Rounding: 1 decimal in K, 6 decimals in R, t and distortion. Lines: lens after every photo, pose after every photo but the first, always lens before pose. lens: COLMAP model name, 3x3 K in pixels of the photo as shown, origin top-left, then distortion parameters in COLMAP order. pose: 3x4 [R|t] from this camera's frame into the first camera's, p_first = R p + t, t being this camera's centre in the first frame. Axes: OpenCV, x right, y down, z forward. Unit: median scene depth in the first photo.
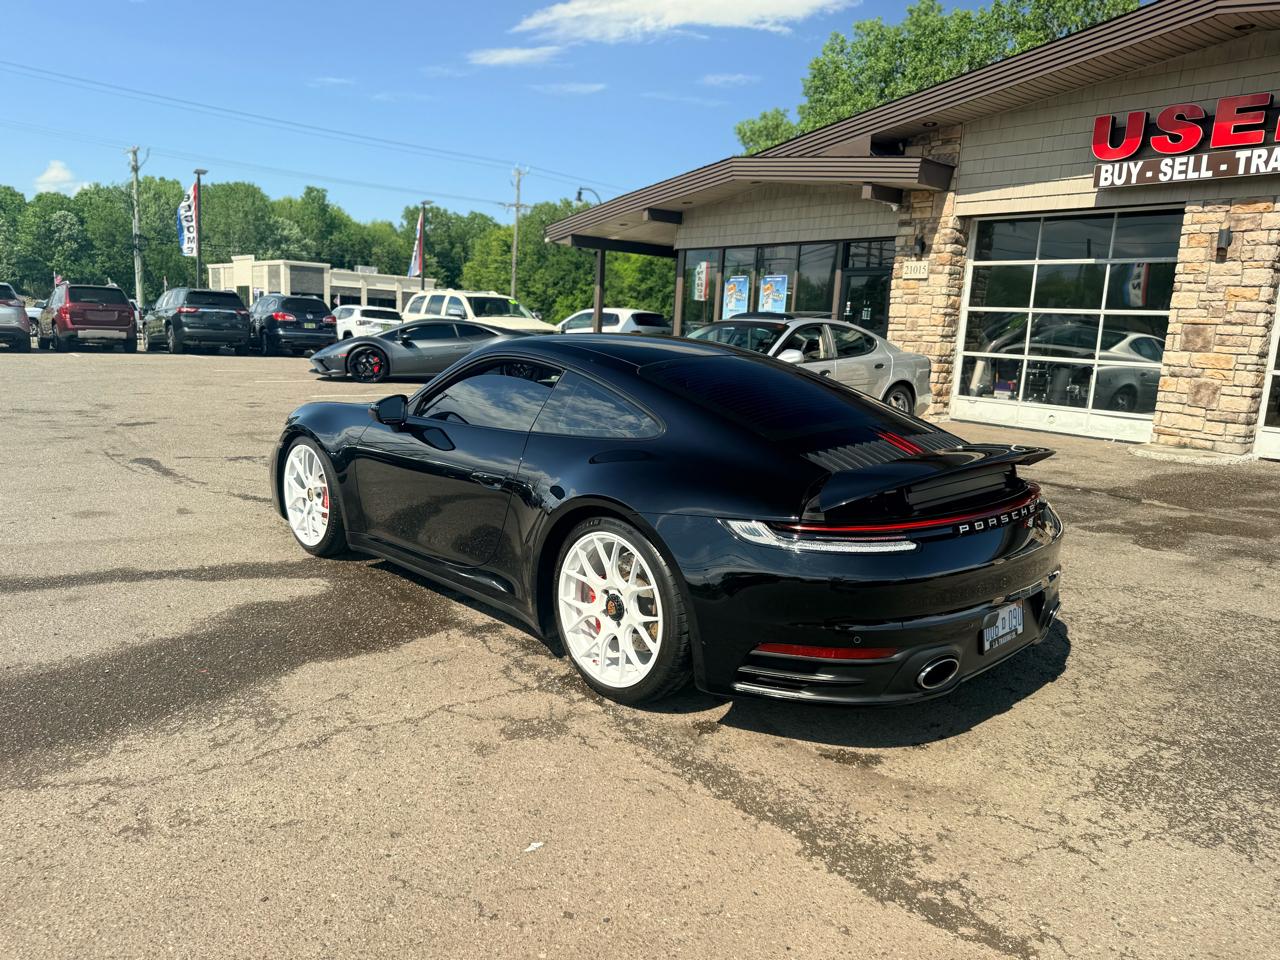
lens RADIAL K [[904.9, 0, 640.2], [0, 904.9, 486.6], [0, 0, 1]] dist [0.020823, -0.028967]
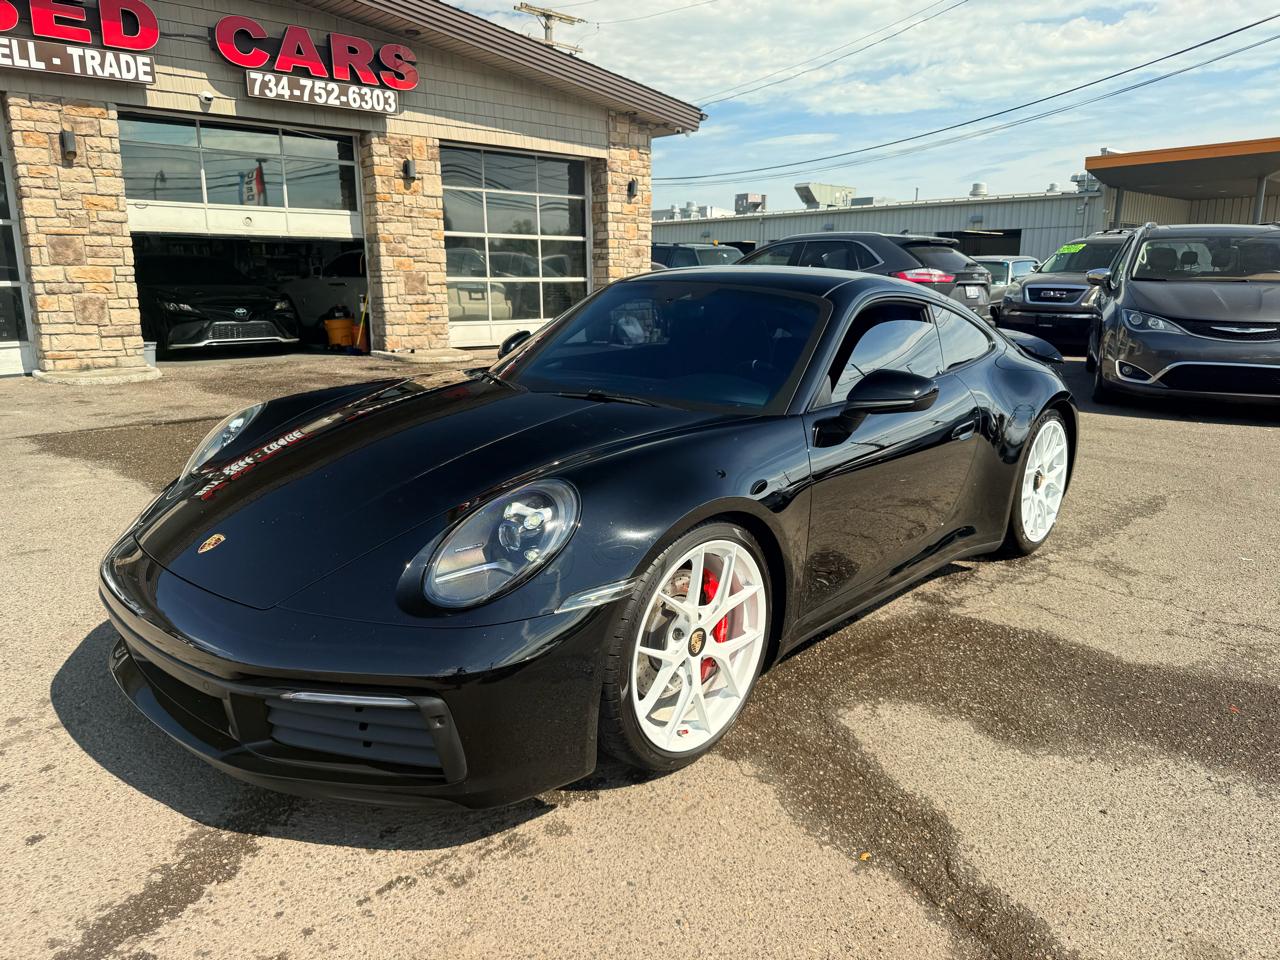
lens RADIAL K [[904.9, 0, 648.4], [0, 904.9, 479.6], [0, 0, 1]] dist [0.020823, -0.028967]
pose [[-0.081116, -0.269025, 0.959711, -0.377292], [0.168943, 0.945240, 0.279248, -0.099852], [-0.982282, 0.184788, -0.031224, 0.486646]]
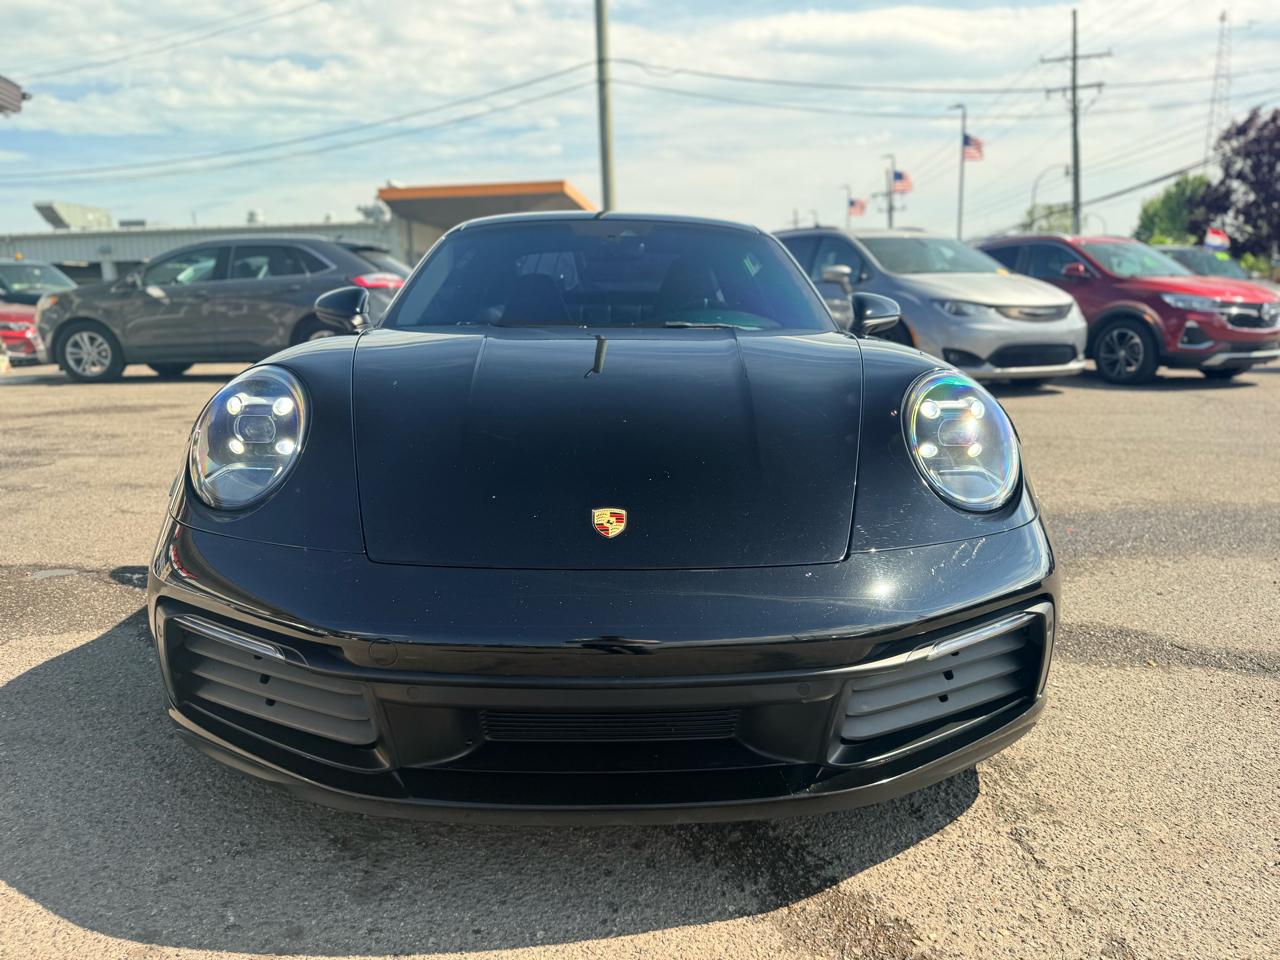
lens RADIAL K [[904.9, 0, 639.2], [0, 904.9, 492.0], [0, 0, 1]] dist [0.020823, -0.028967]
pose [[-0.746615, -0.169641, 0.643264, -0.258356], [0.102429, 0.926097, 0.363115, -0.097688], [-0.657324, 0.336996, -0.674062, 0.675735]]
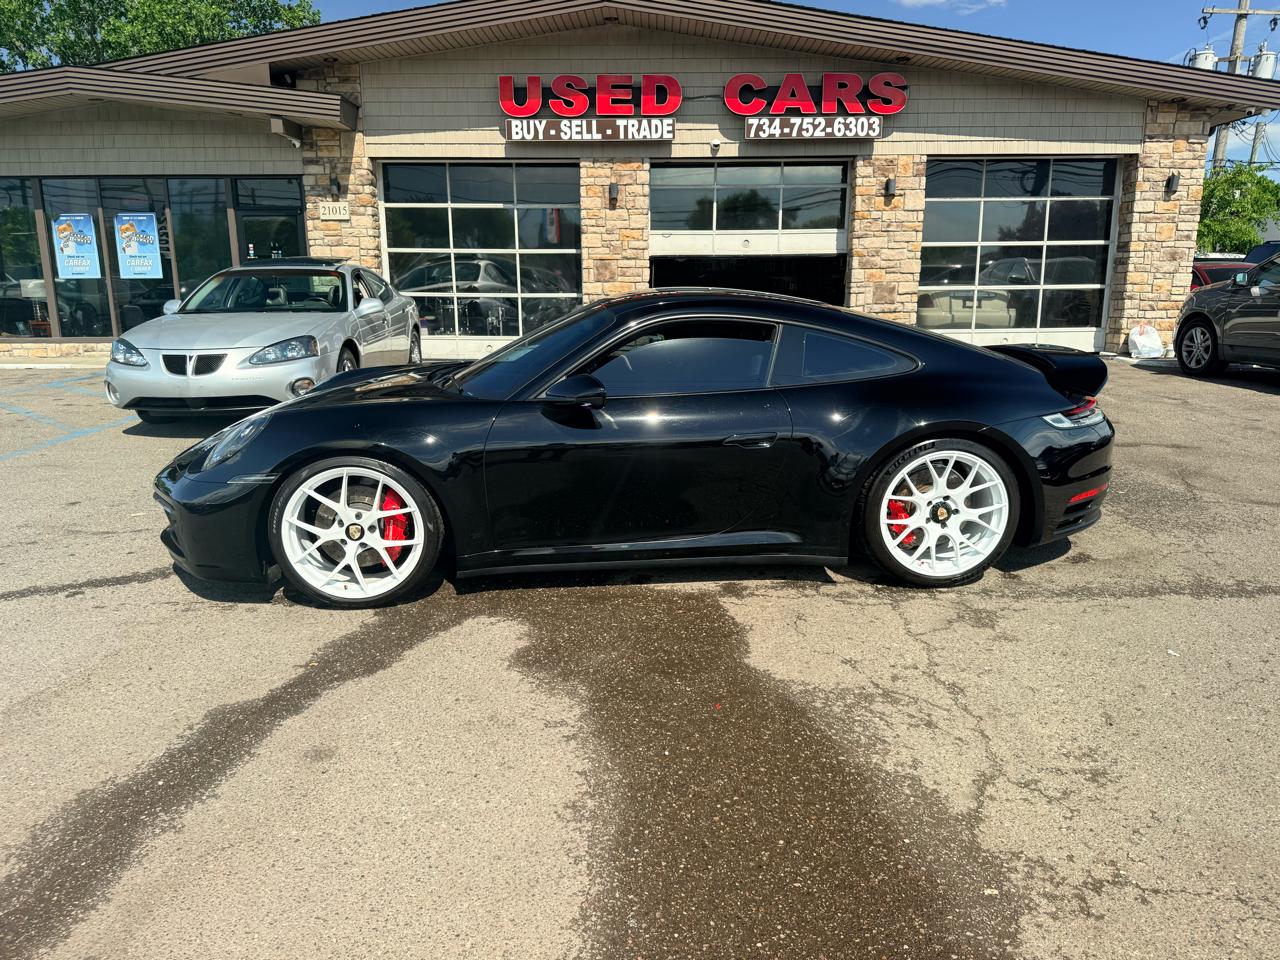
lens RADIAL K [[904.9, 0, 641.6], [0, 904.9, 481.9], [0, 0, 1]] dist [0.020823, -0.028967]
pose [[0.621987, -0.219838, 0.751534, -0.364721], [0.171584, 0.974719, 0.143117, -0.046229], [-0.763997, 0.039934, 0.643983, 0.159212]]
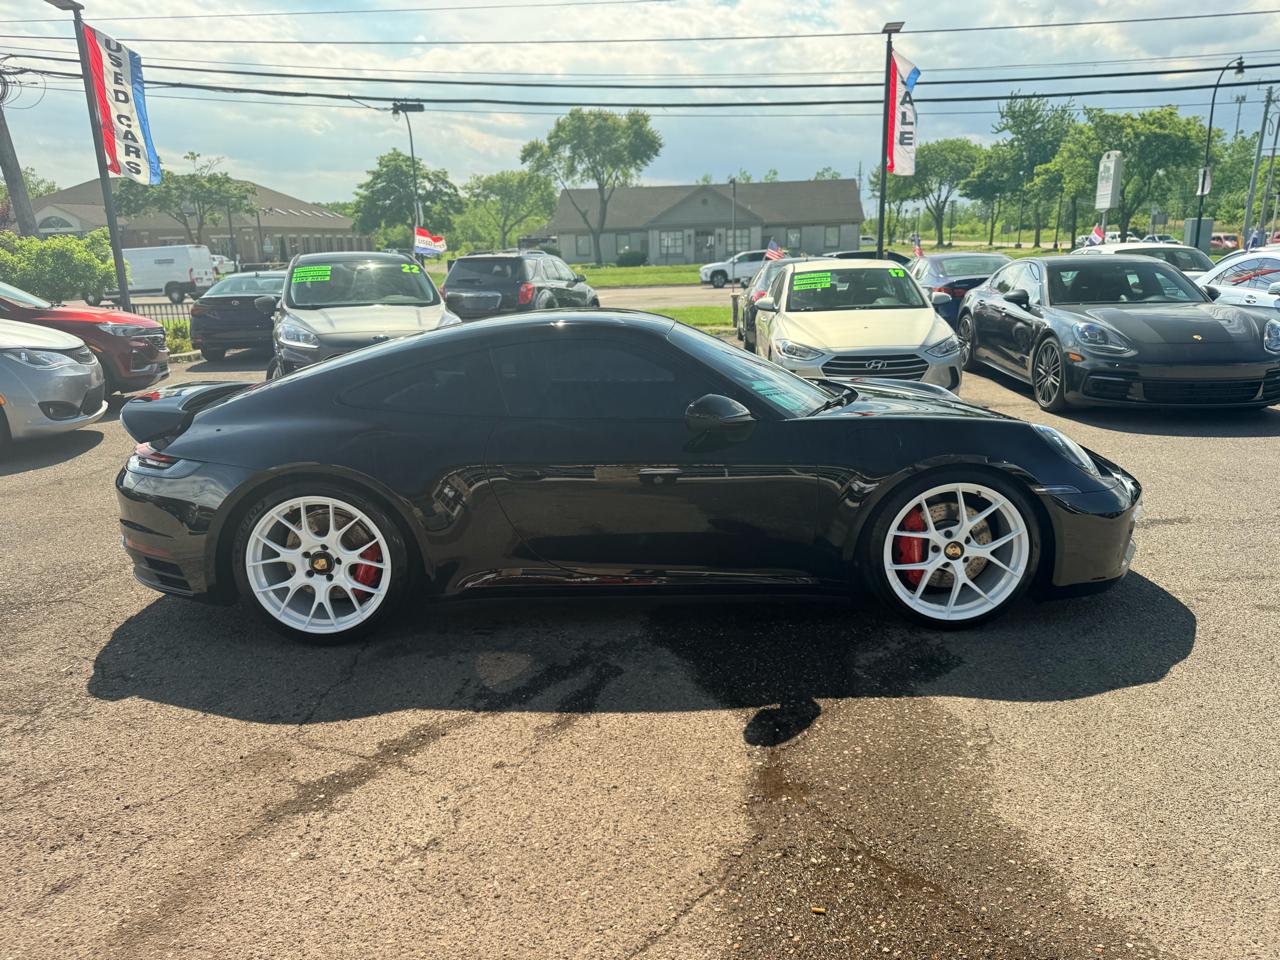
lens RADIAL K [[904.9, 0, 642.5], [0, 904.9, 483.0], [0, 0, 1]] dist [0.020823, -0.028967]
pose [[-0.684167, 0.155107, -0.712641, 0.269330], [-0.135016, 0.933298, 0.332754, -0.136587], [0.716719, 0.323877, -0.617589, 0.708495]]
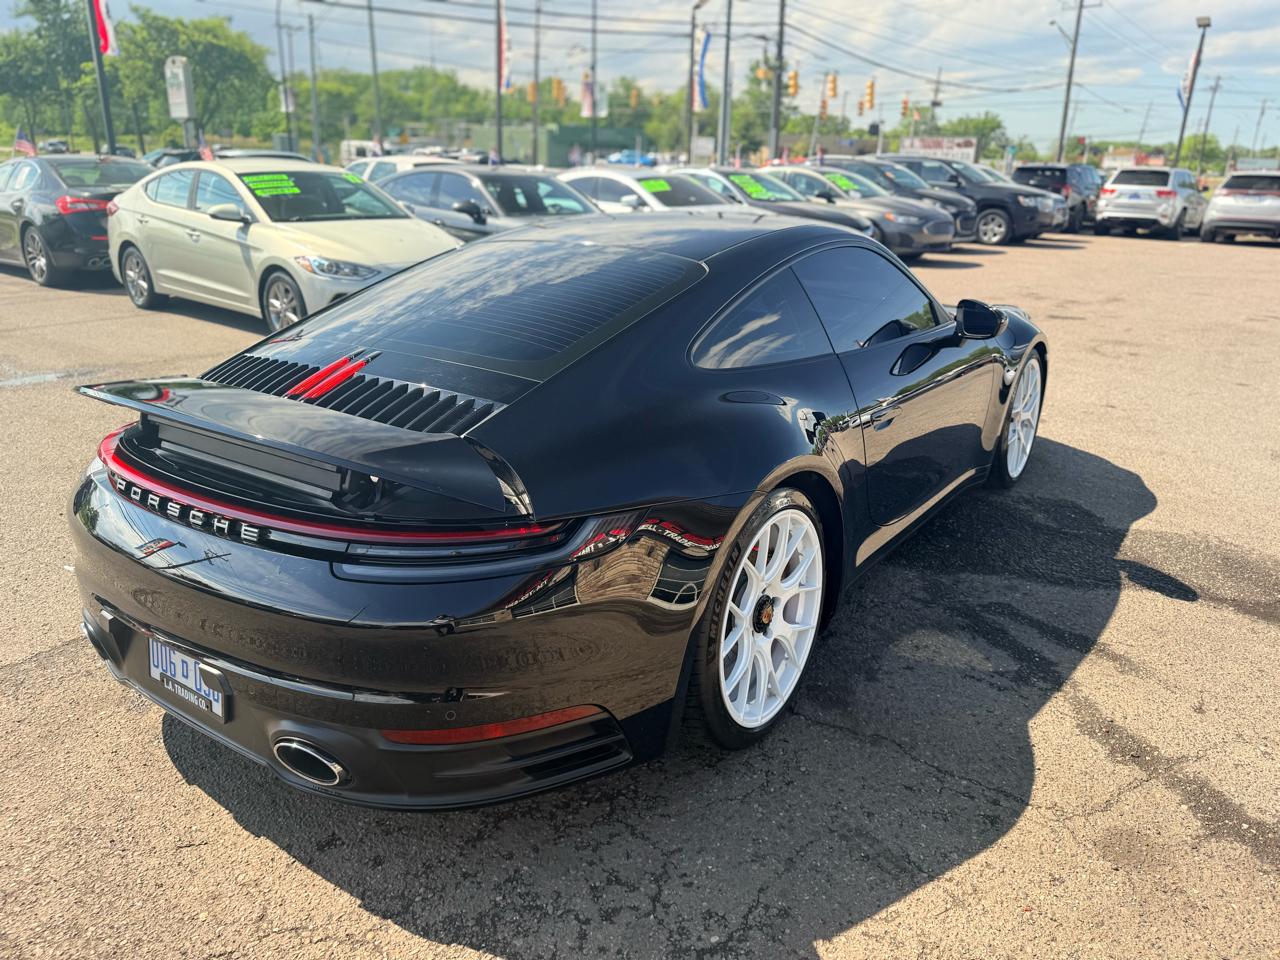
lens RADIAL K [[904.9, 0, 644.9], [0, 904.9, 475.4], [0, 0, 1]] dist [0.020823, -0.028967]
pose [[0.203552, 0.281768, -0.937642, 0.302912], [-0.189540, 0.950916, 0.244610, -0.058381], [0.960542, 0.127930, 0.246967, 0.335155]]
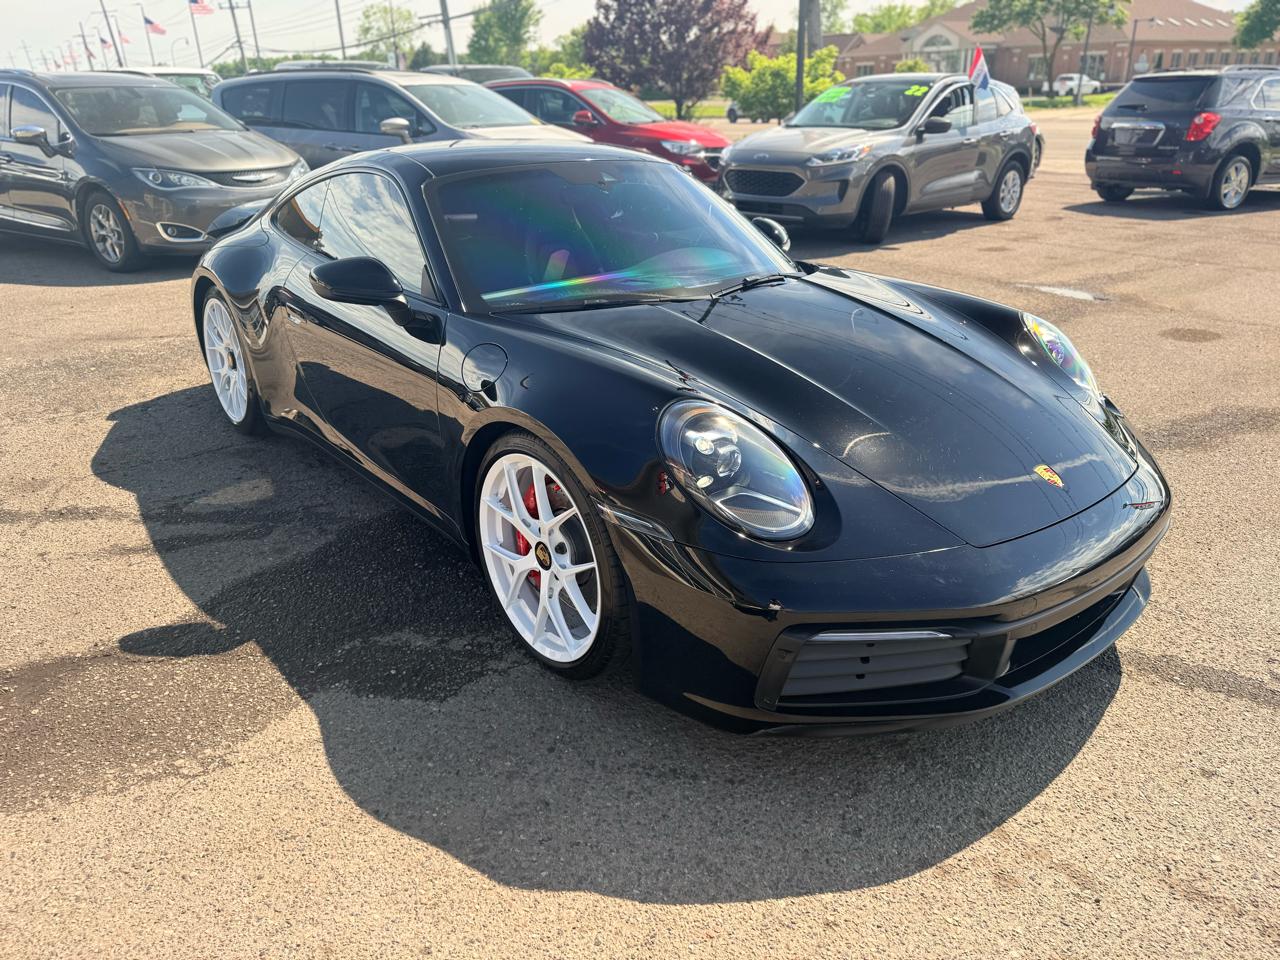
lens RADIAL K [[904.9, 0, 638.7], [0, 904.9, 482.7], [0, 0, 1]] dist [0.020823, -0.028967]
pose [[-0.997659, -0.047816, 0.048896, -0.082334], [-0.012652, 0.831664, 0.555136, -0.154055], [-0.067209, 0.553217, -0.830321, 0.763215]]
